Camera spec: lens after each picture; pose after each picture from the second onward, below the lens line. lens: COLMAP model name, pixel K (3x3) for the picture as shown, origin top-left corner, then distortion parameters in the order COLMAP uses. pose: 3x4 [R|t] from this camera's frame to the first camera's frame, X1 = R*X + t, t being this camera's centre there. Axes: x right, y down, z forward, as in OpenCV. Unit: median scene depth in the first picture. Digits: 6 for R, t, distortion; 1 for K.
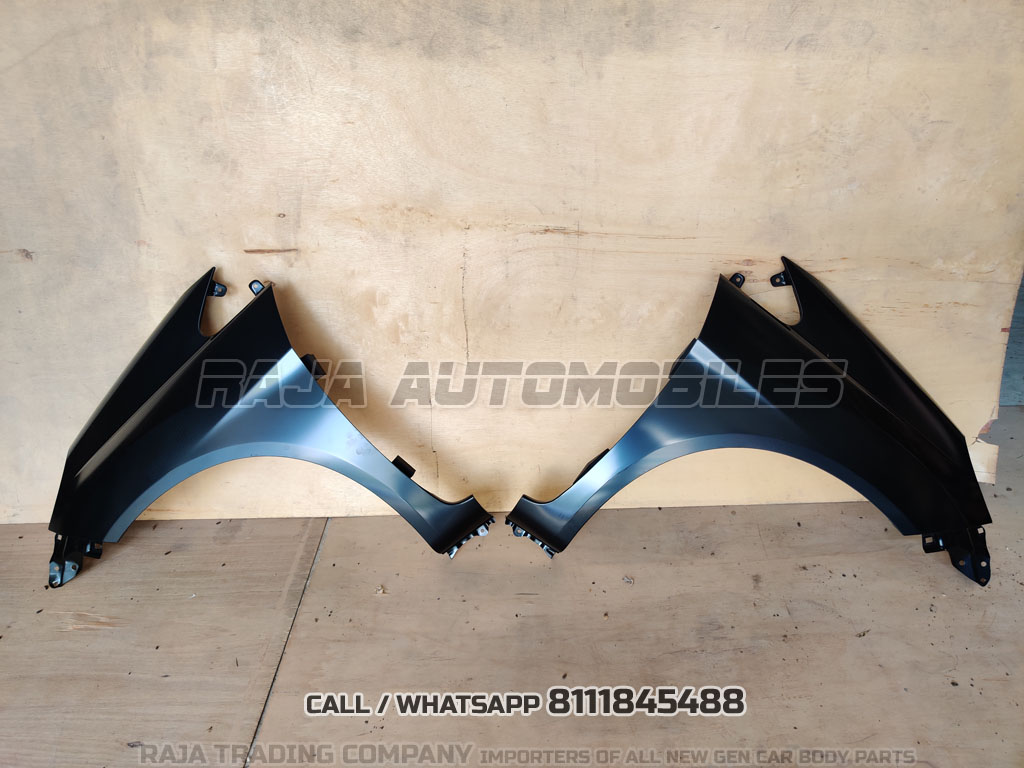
lens RADIAL K [[777.9, 0, 516.9], [0, 777.9, 411.9], [0, 0, 1]] dist [0.018253, -0.020410]
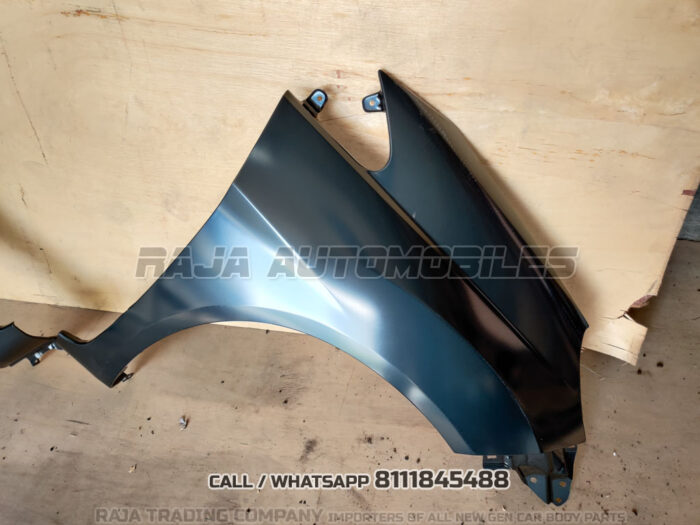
lens RADIAL K [[531.8, 0, 349.2], [0, 531.8, 275.6], [0, 0, 1]] dist [0.018253, -0.020410]
pose [[0.983839, 0.123238, -0.129896, 0.410002], [-0.078941, 0.949684, 0.303099, -0.168949], [0.160713, -0.287946, 0.944065, 0.477133]]
